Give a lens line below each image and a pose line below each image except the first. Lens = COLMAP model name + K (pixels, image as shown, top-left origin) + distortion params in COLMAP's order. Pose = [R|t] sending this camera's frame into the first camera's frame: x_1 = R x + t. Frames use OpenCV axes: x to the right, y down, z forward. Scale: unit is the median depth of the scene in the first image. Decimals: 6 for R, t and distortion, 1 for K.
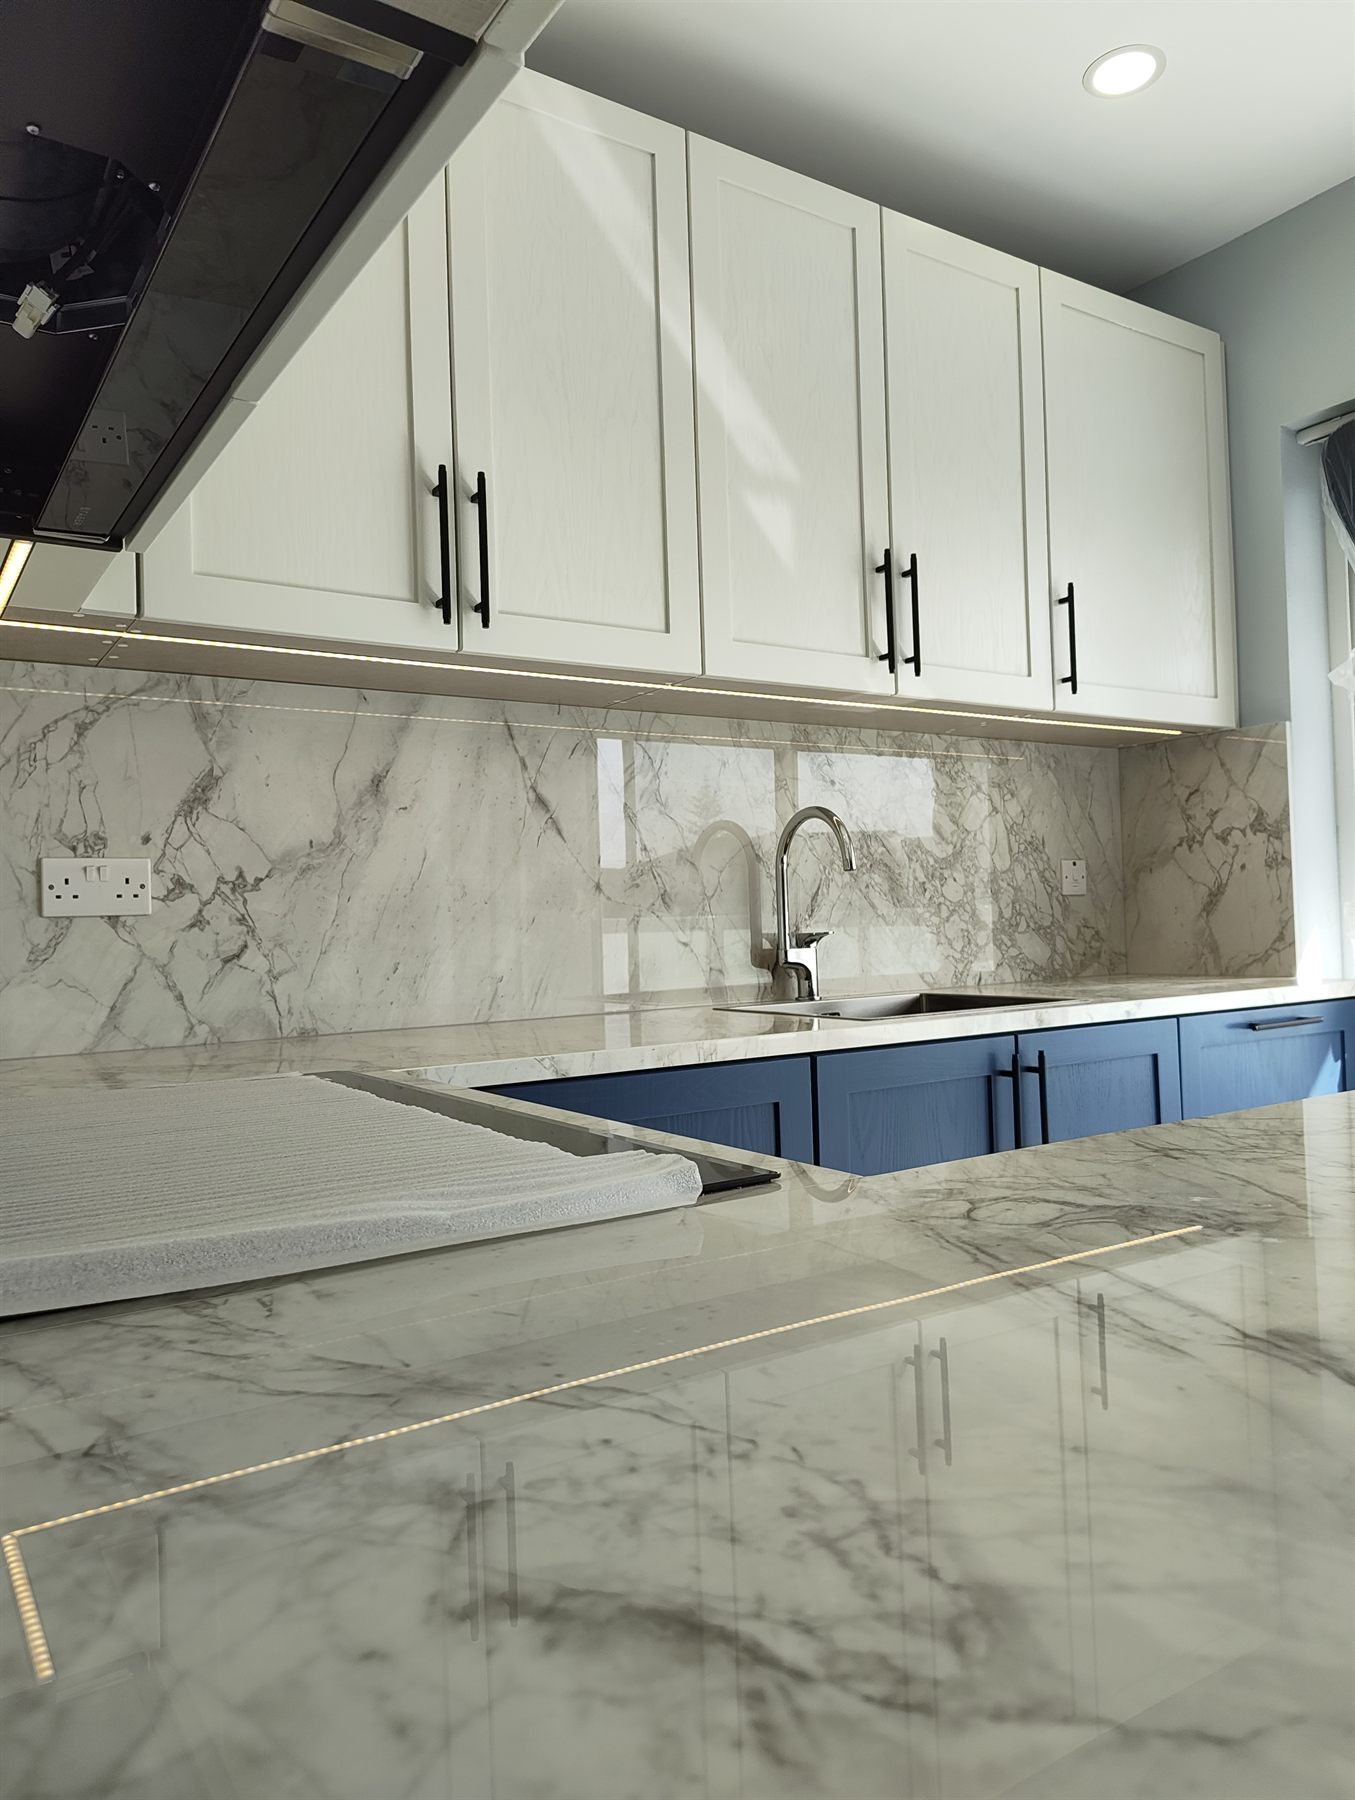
lens RADIAL K [[1250.9, 0, 680.3], [0, 1250.9, 901.5], [0, 0, 1]] dist [0.009983, -0.005989]
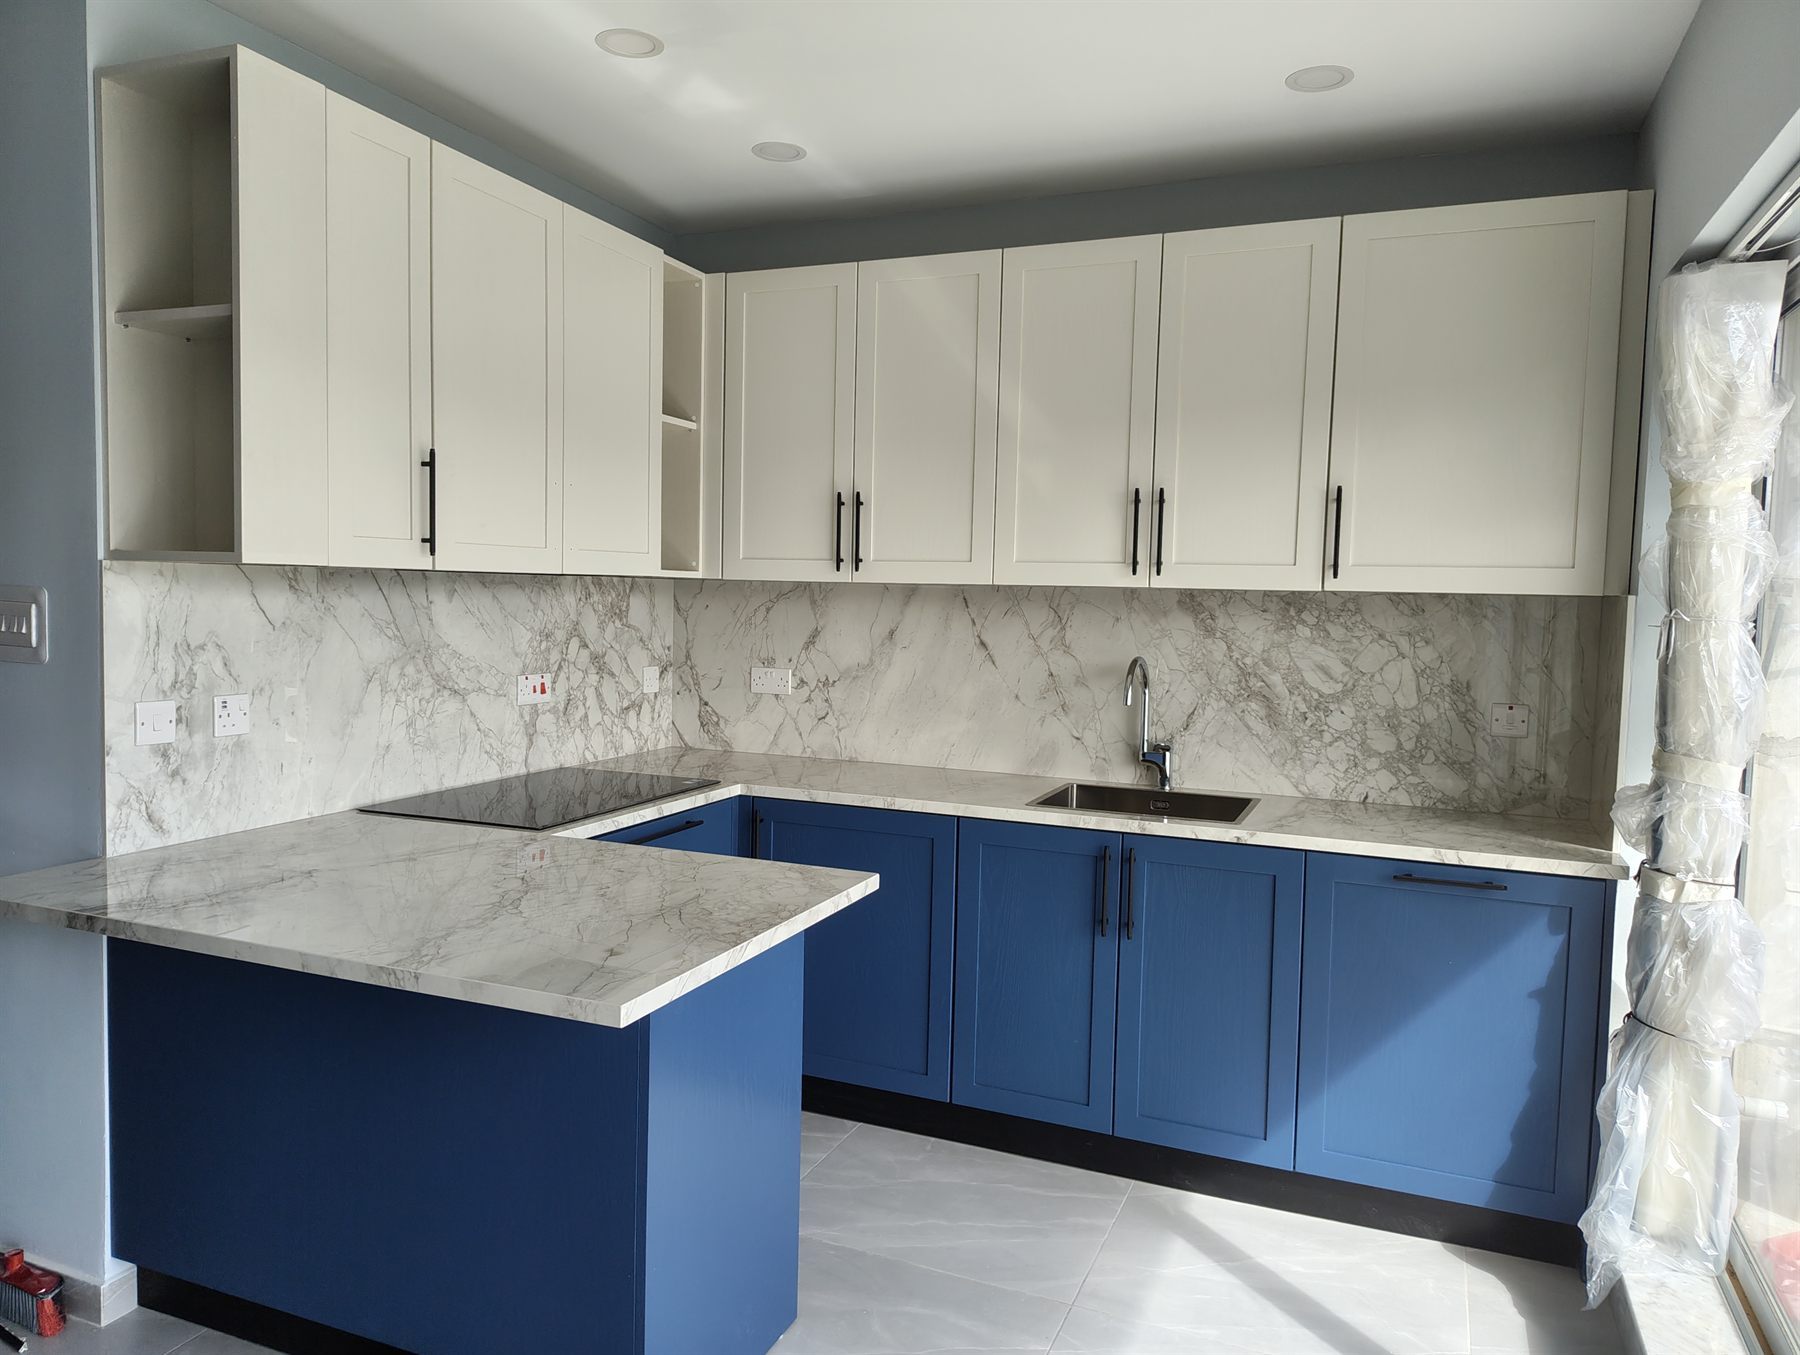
lens RADIAL K [[1250.9, 0, 898.2], [0, 1250.9, 673.4], [0, 0, 1]] dist [0.009983, -0.005989]
pose [[0.547887, 0.098963, -0.830678, 1.158737], [-0.023080, 0.994388, 0.103243, -0.199823], [0.836234, -0.037394, 0.547096, -0.021431]]
